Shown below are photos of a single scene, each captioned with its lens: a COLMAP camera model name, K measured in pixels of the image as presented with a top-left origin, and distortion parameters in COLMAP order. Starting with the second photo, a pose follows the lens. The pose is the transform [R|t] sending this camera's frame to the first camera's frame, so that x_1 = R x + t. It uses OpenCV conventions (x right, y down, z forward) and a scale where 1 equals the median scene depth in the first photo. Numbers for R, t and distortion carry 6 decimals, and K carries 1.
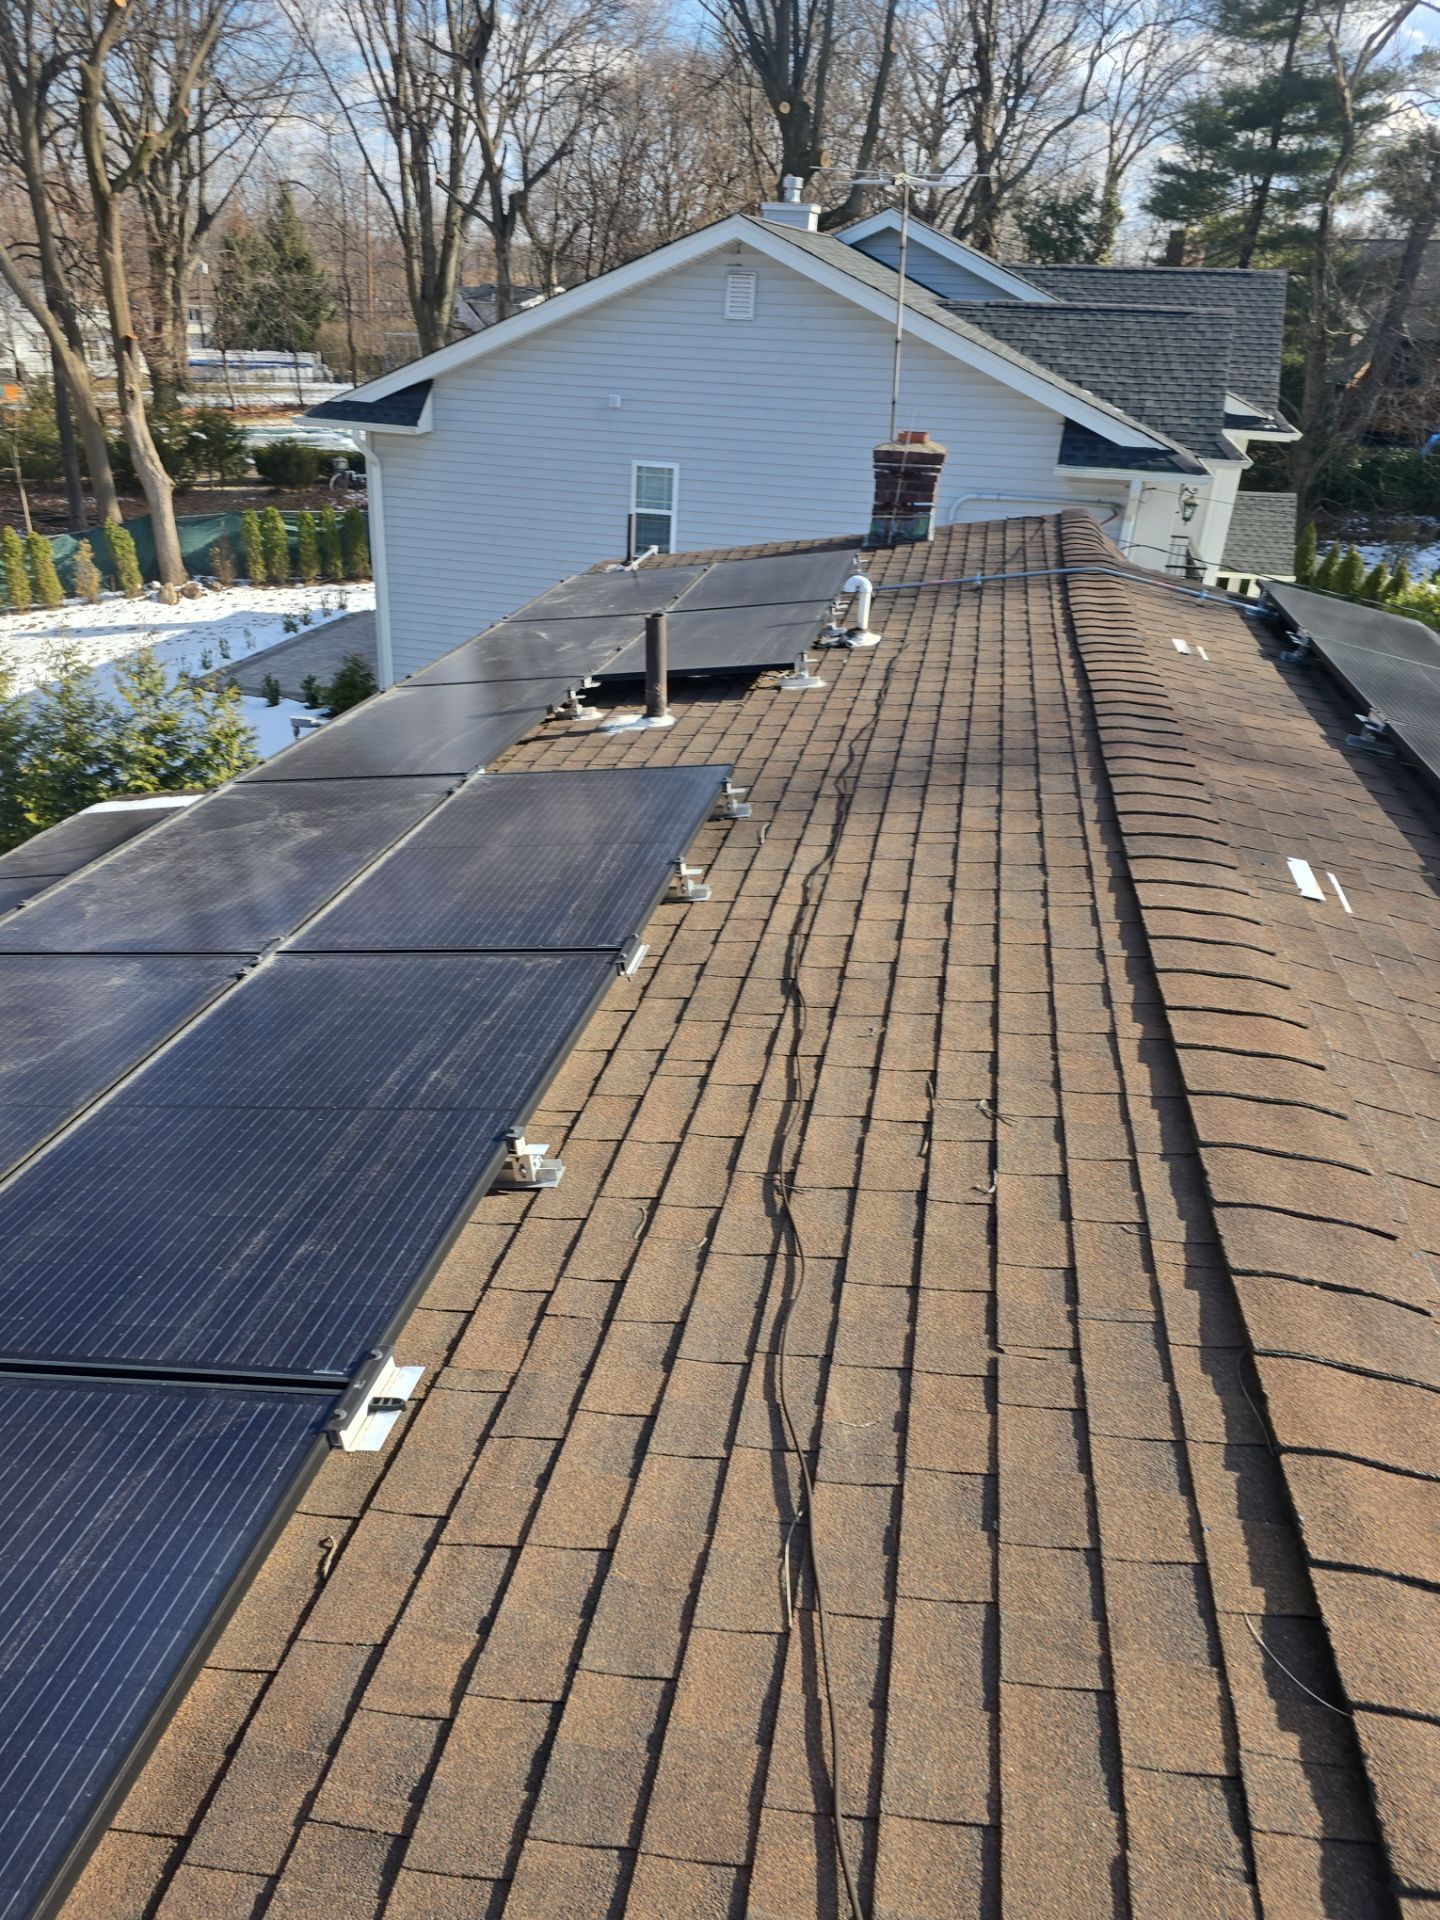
lens RADIAL K [[1394.3, 0, 654.8], [0, 1394.3, 1005.0], [0, 0, 1]] dist [0.067941, -0.039611]
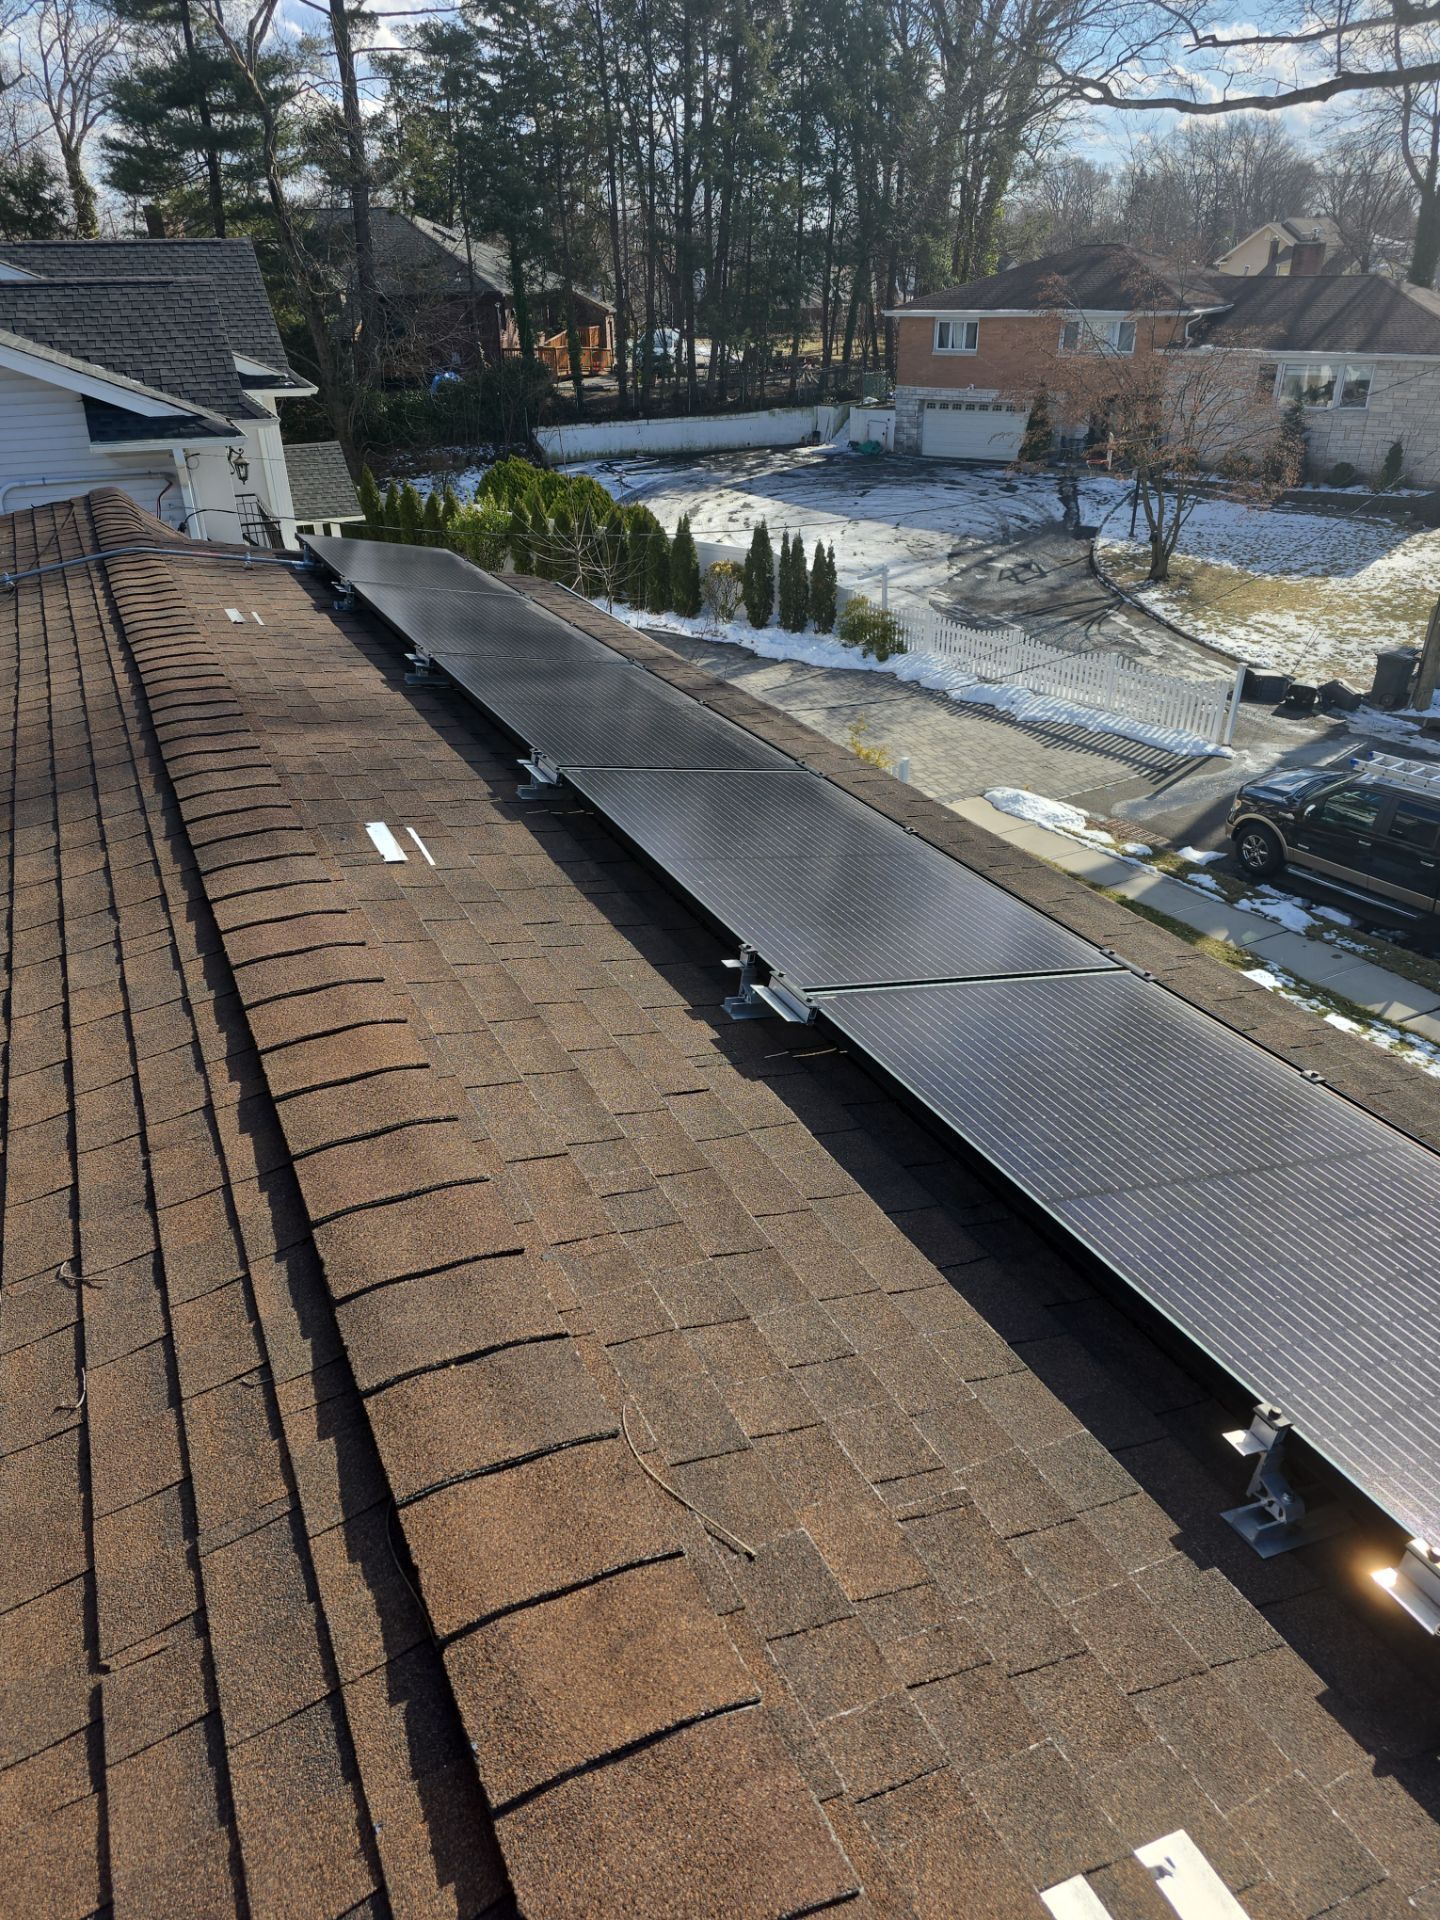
lens RADIAL K [[1281.7, 0, 722.5], [0, 1281.7, 940.1], [0, 0, 1]] dist [0.067413, -0.029679]
pose [[0.783209, -0.339951, 0.520593, 0.149844], [0.333613, 0.936326, 0.109522, -0.044319], [-0.524677, 0.087899, 0.846751, 0.116452]]
